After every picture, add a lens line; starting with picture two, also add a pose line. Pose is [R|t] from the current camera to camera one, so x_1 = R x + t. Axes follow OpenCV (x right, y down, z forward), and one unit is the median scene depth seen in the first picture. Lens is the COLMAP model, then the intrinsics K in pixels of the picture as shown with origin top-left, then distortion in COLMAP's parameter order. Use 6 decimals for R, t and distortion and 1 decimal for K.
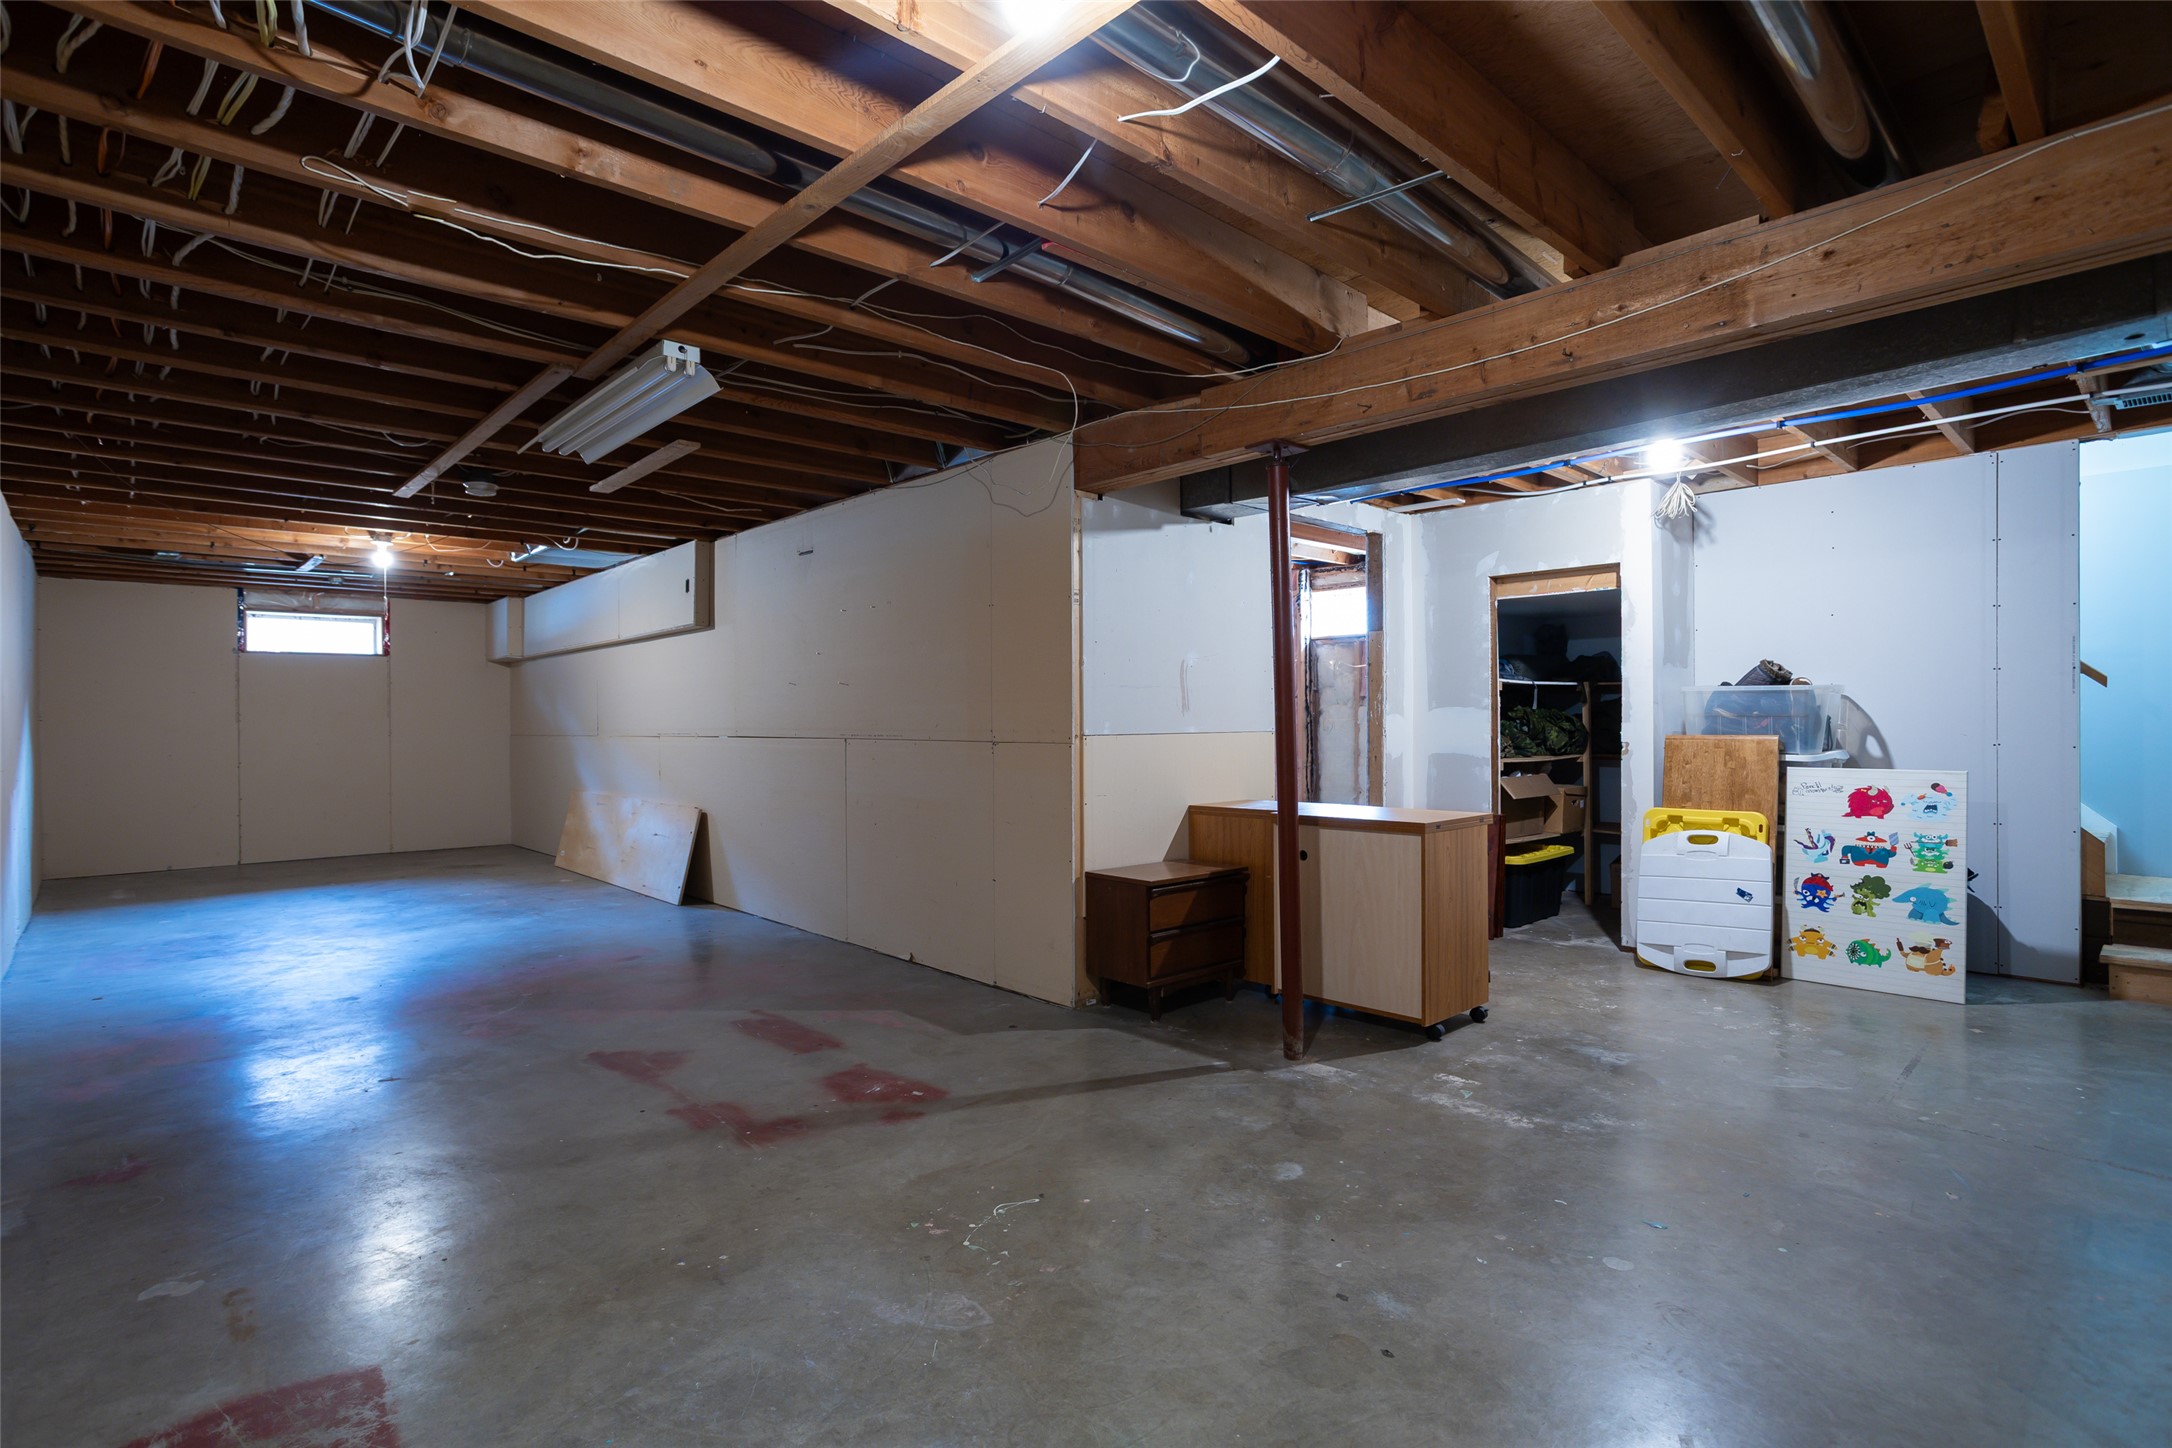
lens RADIAL K [[1052.0, 0, 1048.4], [0, 1052.0, 729.9], [0, 0, 1]] dist [-0.035021, 0.027597]
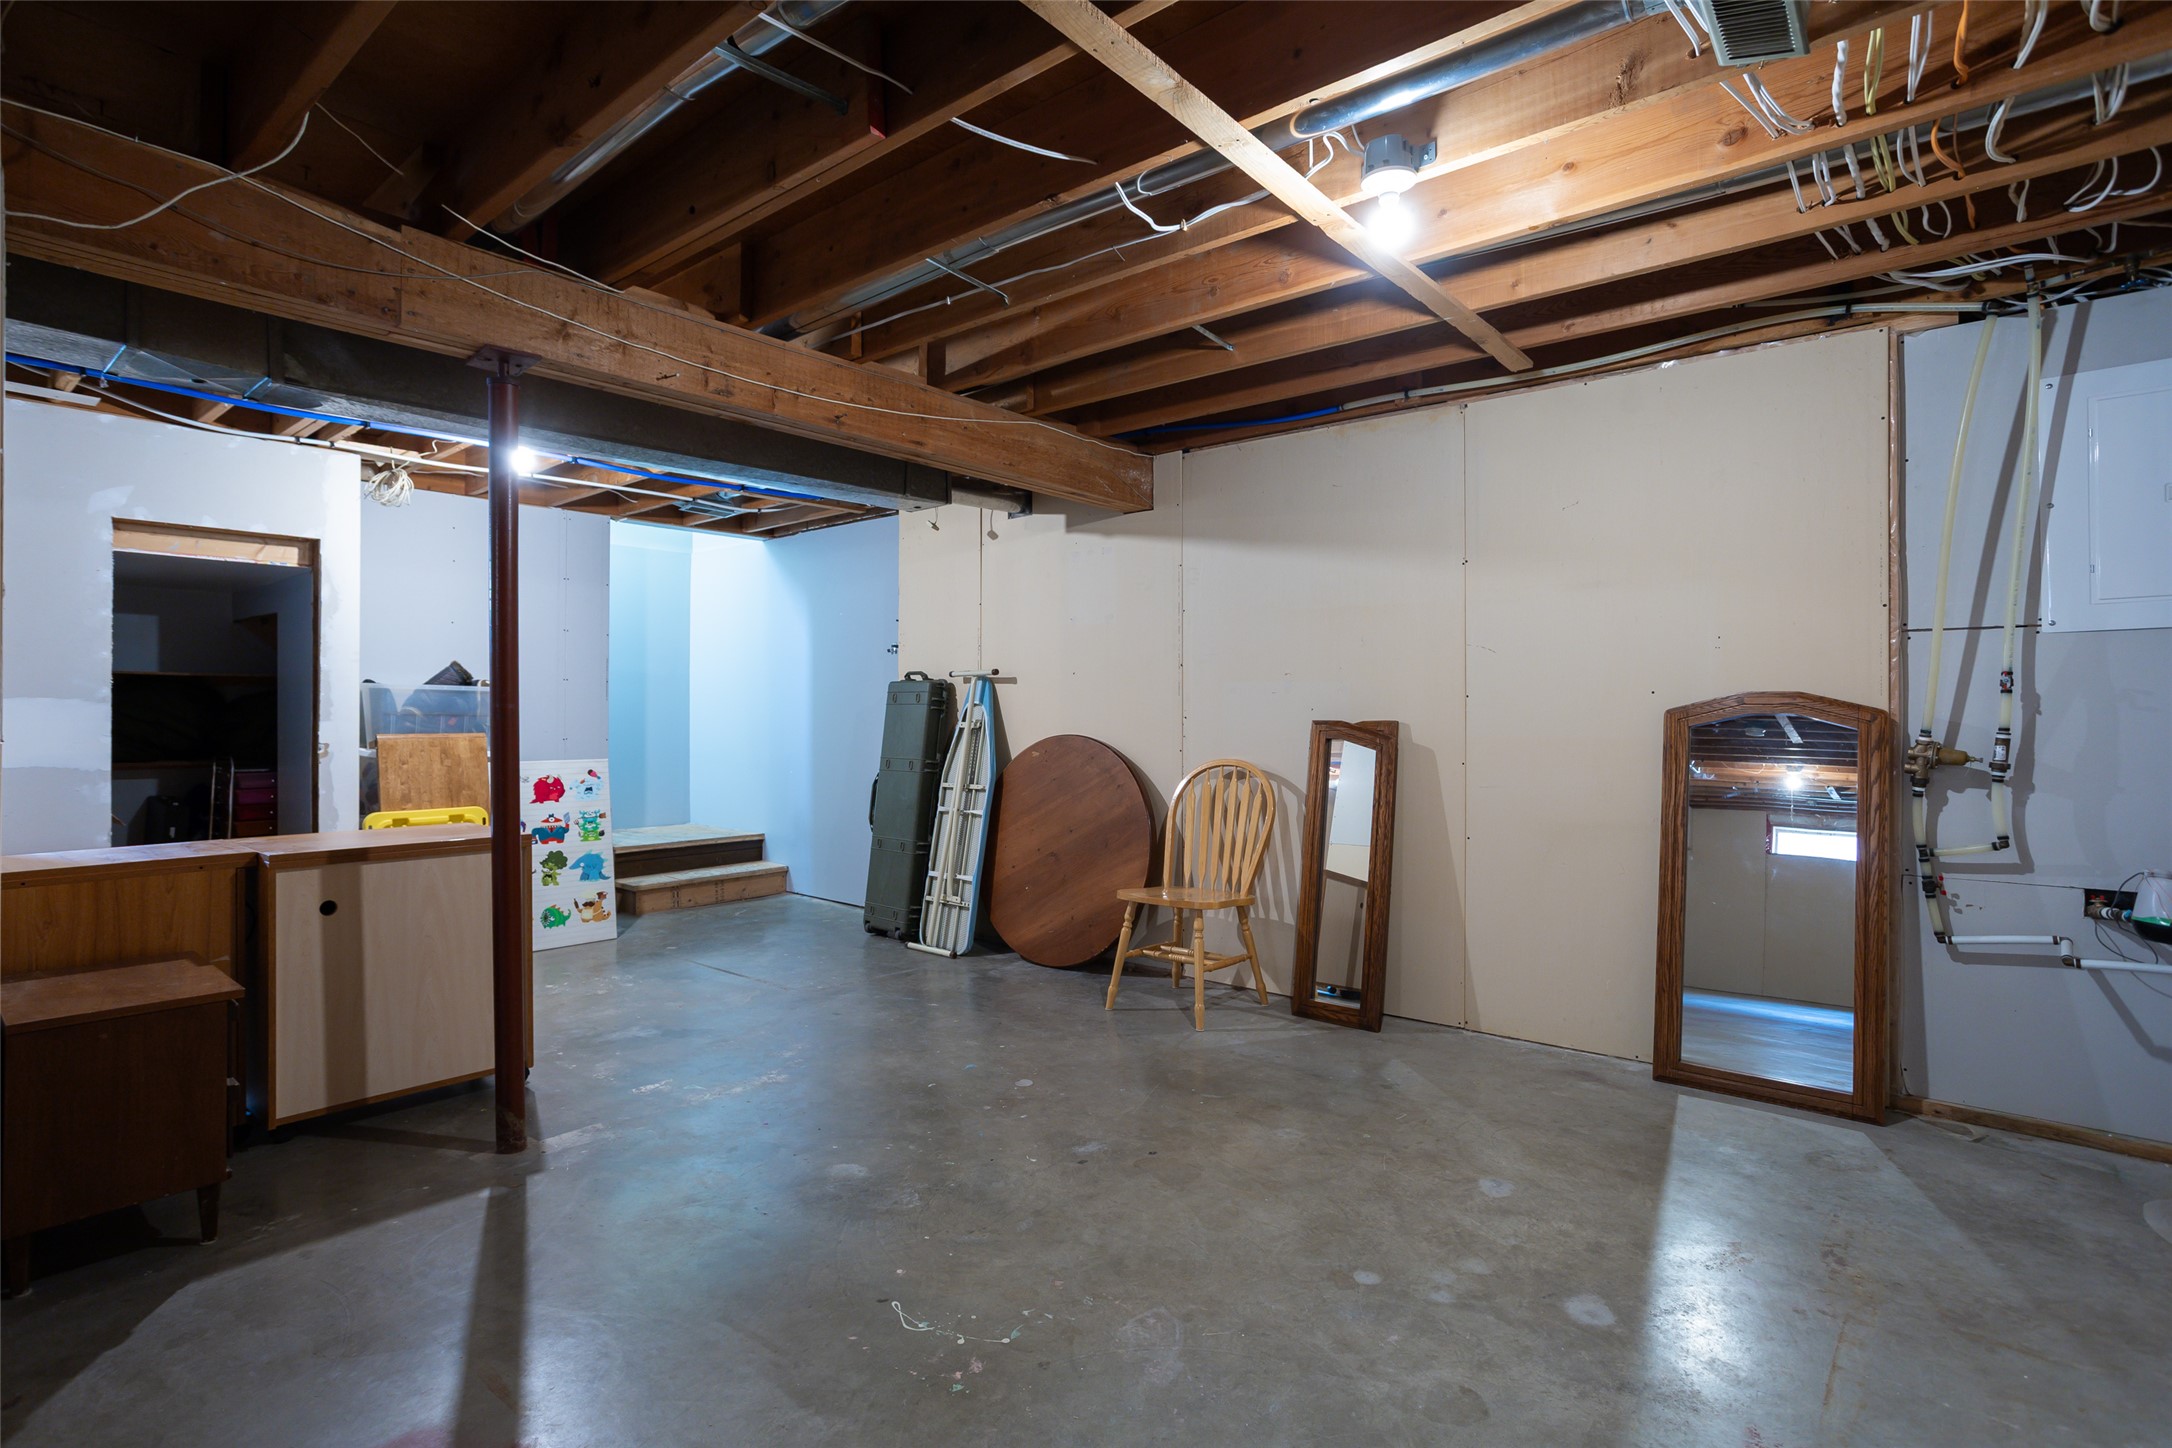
lens RADIAL K [[1079.3, 0, 1086.0], [0, 1079.3, 724.0], [0, 0, 1]] dist [-0.012965, 0.000092]
pose [[-0.130803, 0.001382, 0.991407, -0.385976], [0.007377, 0.999973, -0.000420, 0.000573], [-0.991381, 0.007259, -0.130810, 0.430723]]
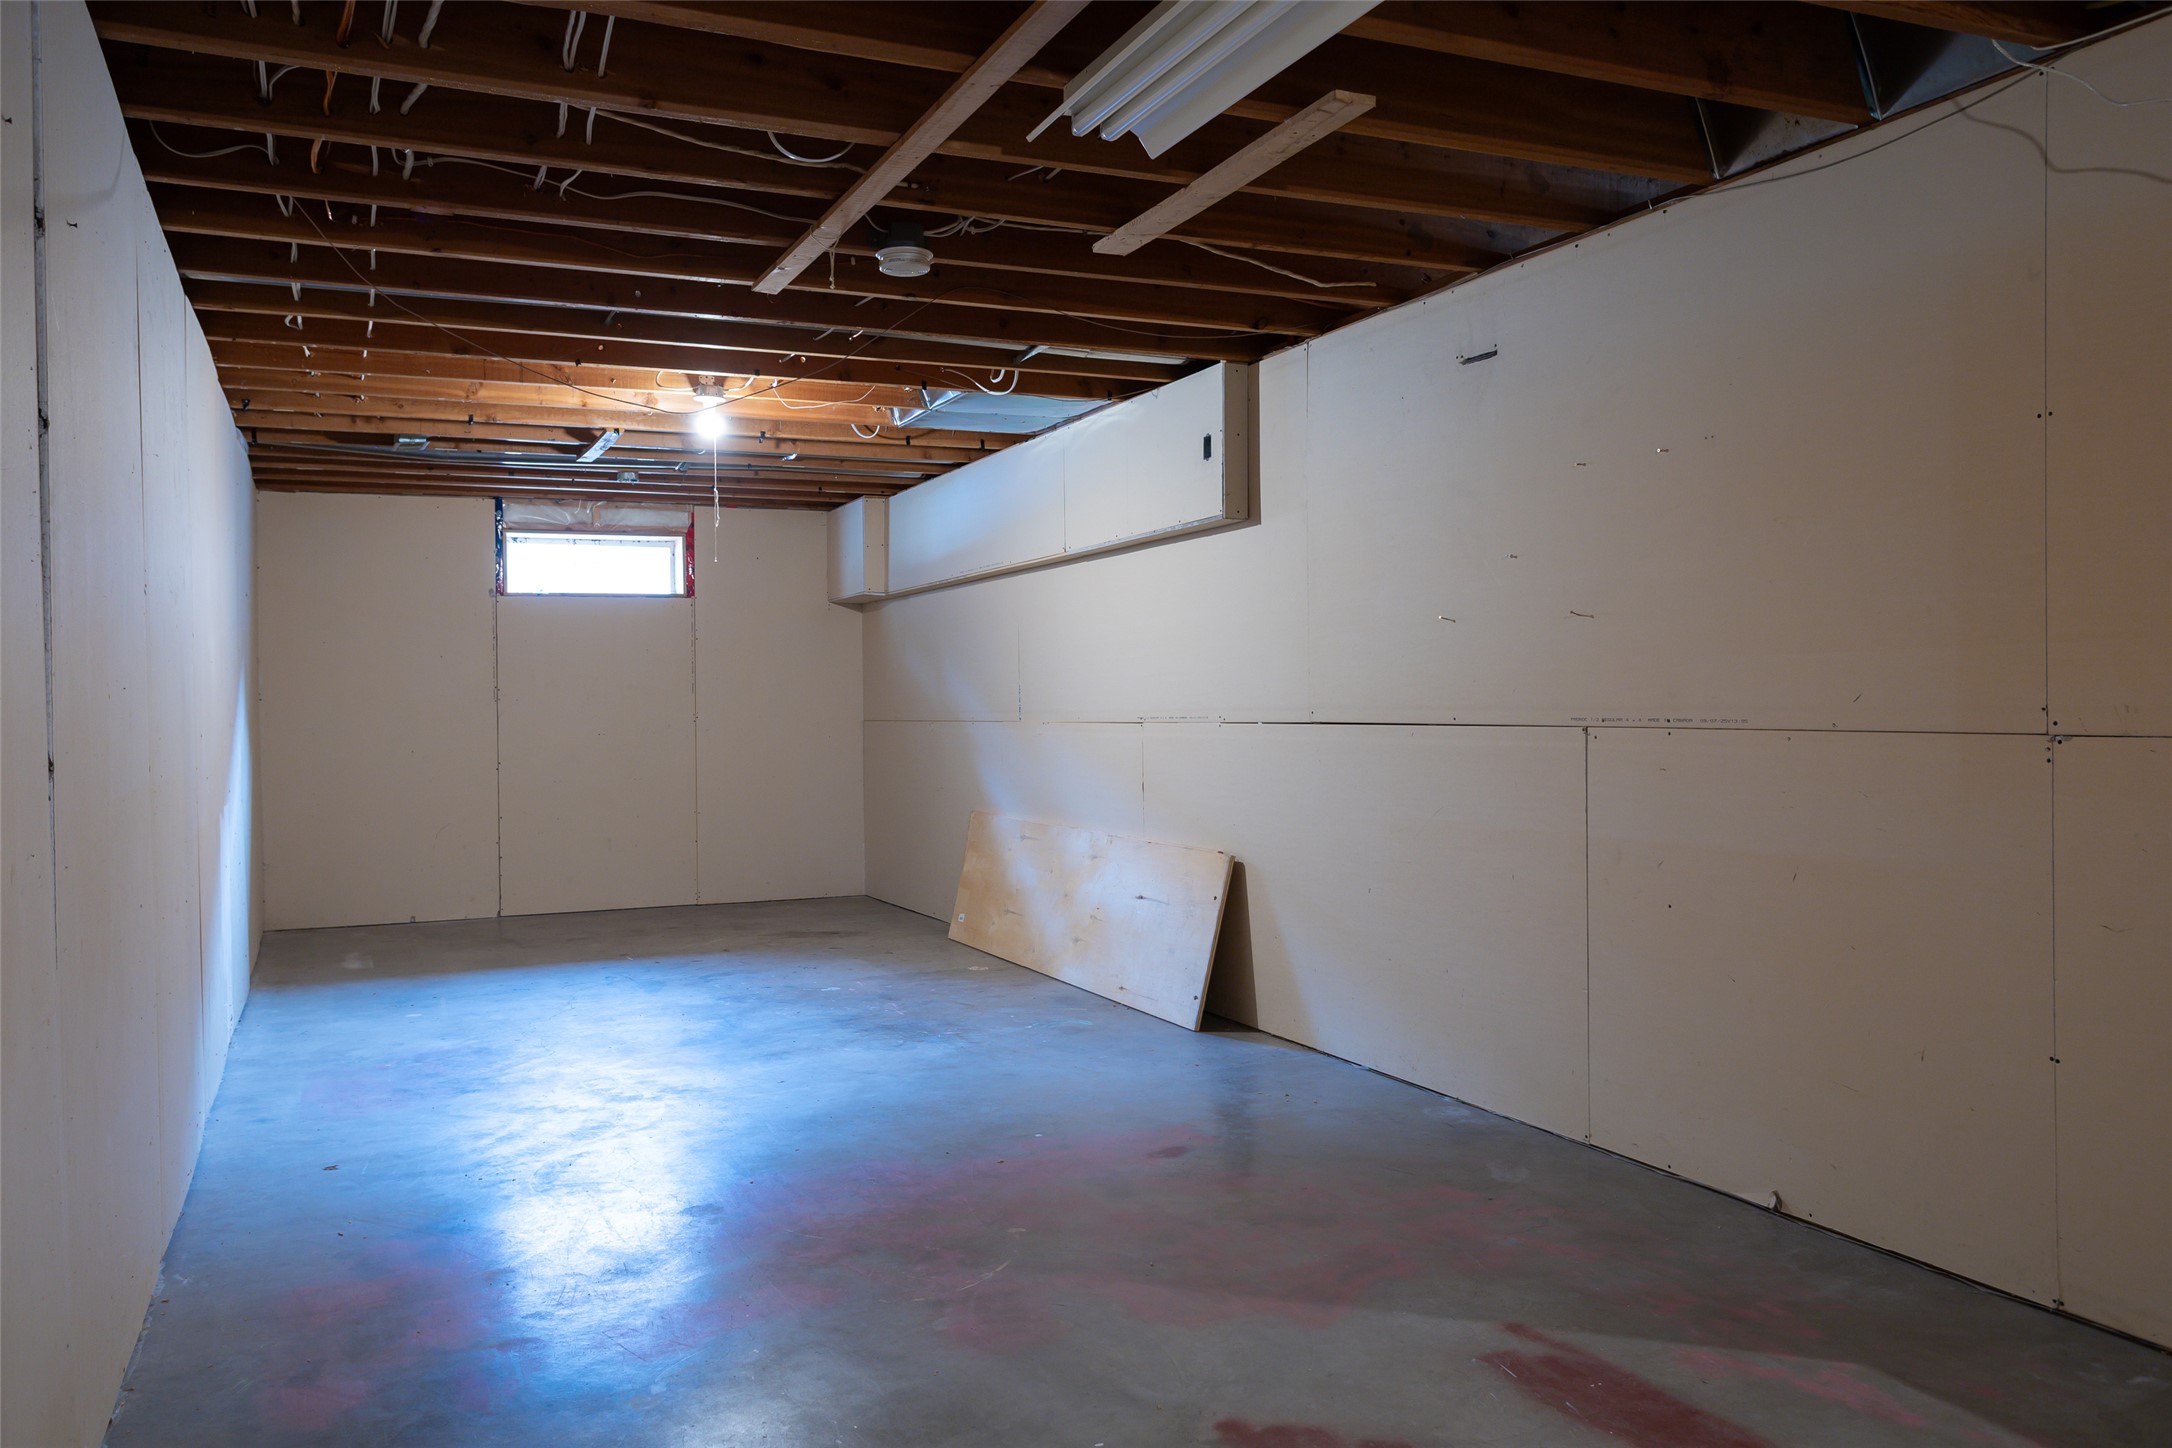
lens RADIAL K [[1687.1, 0, 1086.0], [0, 1687.1, 724.0], [0, 0, 1]] dist [-0.005216, 0.002285]
pose [[0.950670, -0.000566, -0.310204, -0.210195], [0.002975, 0.999969, 0.007294, 0.000744], [0.310190, -0.007857, 0.950642, 0.227908]]
